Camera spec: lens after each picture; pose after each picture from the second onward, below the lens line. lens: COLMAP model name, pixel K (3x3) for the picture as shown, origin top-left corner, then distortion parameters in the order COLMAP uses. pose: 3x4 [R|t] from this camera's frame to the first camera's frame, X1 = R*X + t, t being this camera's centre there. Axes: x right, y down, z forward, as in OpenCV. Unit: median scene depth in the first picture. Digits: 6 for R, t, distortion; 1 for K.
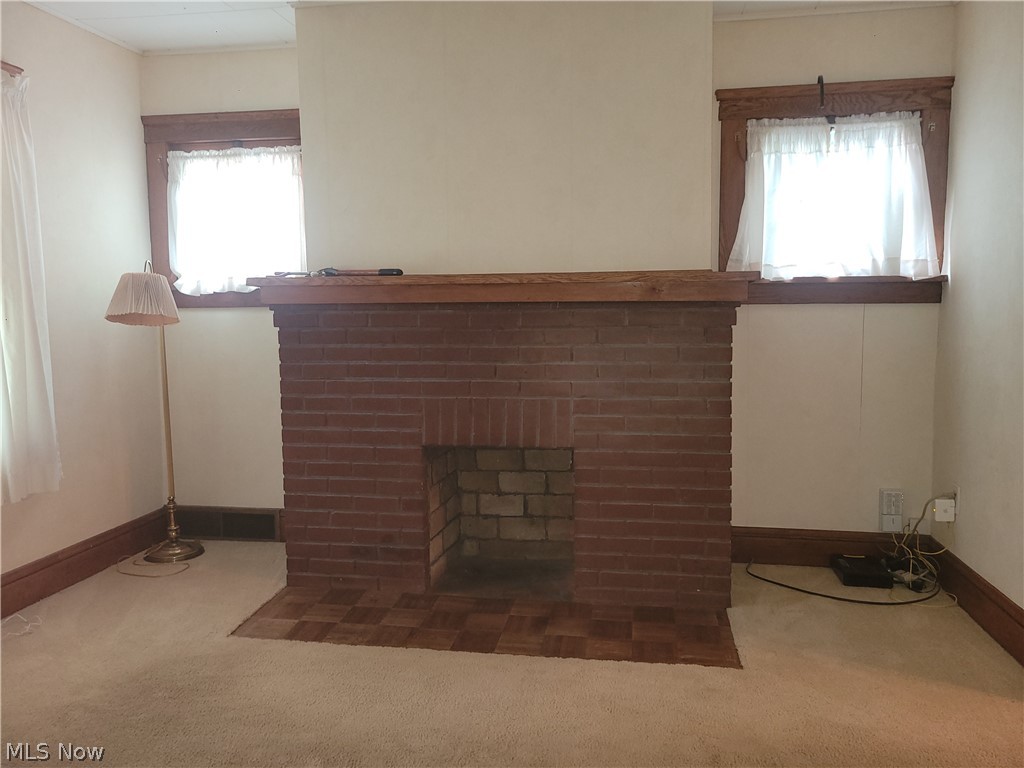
lens RADIAL K [[761.7, 0, 511.8], [0, 761.7, 386.0], [0, 0, 1]] dist [0.041337, -0.022940]
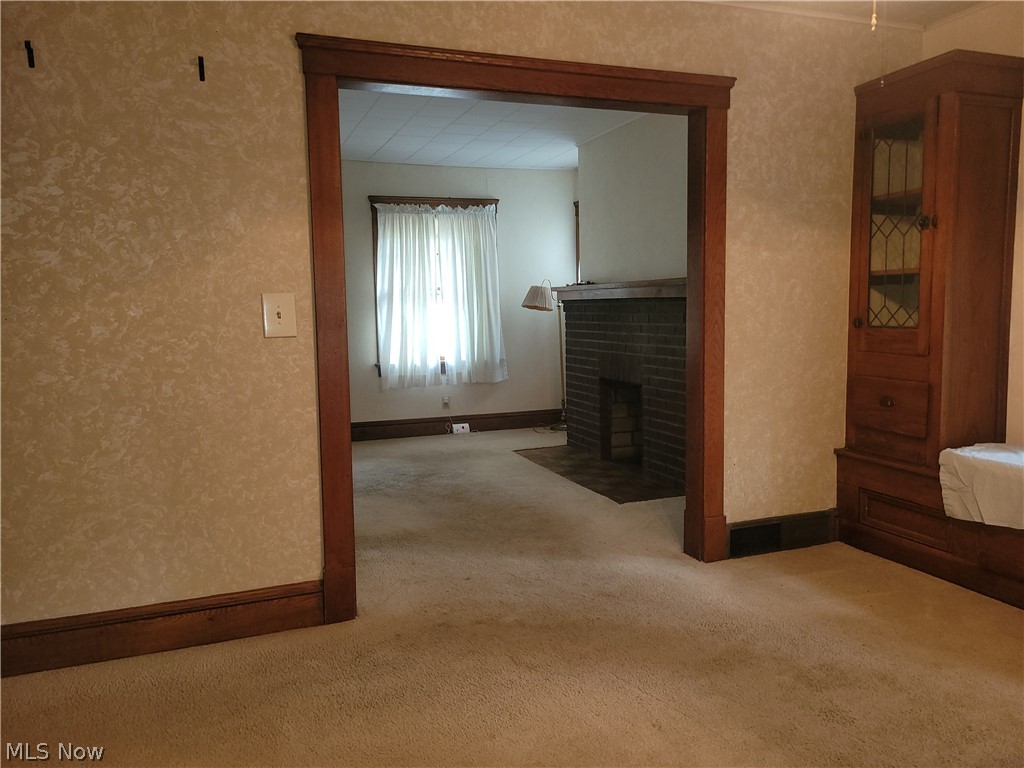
lens RADIAL K [[761.7, 0, 514.7], [0, 761.7, 383.7], [0, 0, 1]] dist [0.041337, -0.022940]
pose [[0.519406, 0.090936, -0.849675, 1.364657], [-0.082190, 0.995028, 0.056250, 0.007624], [0.850566, 0.040619, 0.524298, -0.131324]]
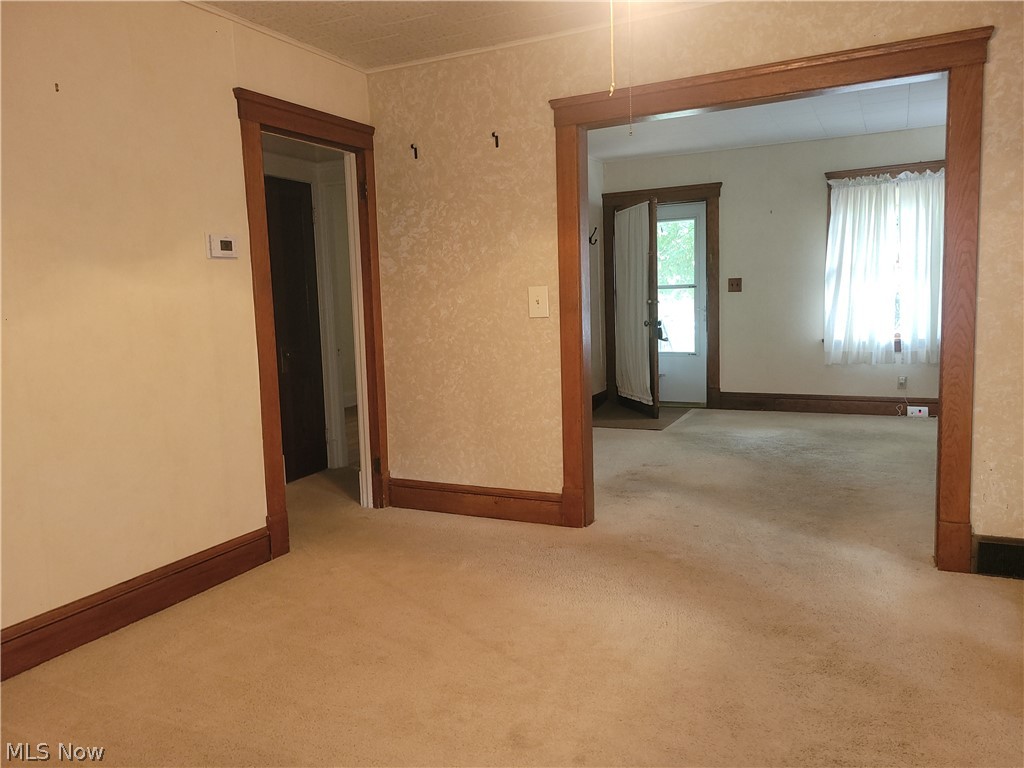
lens RADIAL K [[761.7, 0, 509.1], [0, 761.7, 381.6], [0, 0, 1]] dist [0.041337, -0.022940]
pose [[-0.280922, 0.135492, -0.950118, 1.711584], [-0.064341, 0.985098, 0.159504, -0.072721], [0.957572, 0.105939, -0.268018, 0.441763]]
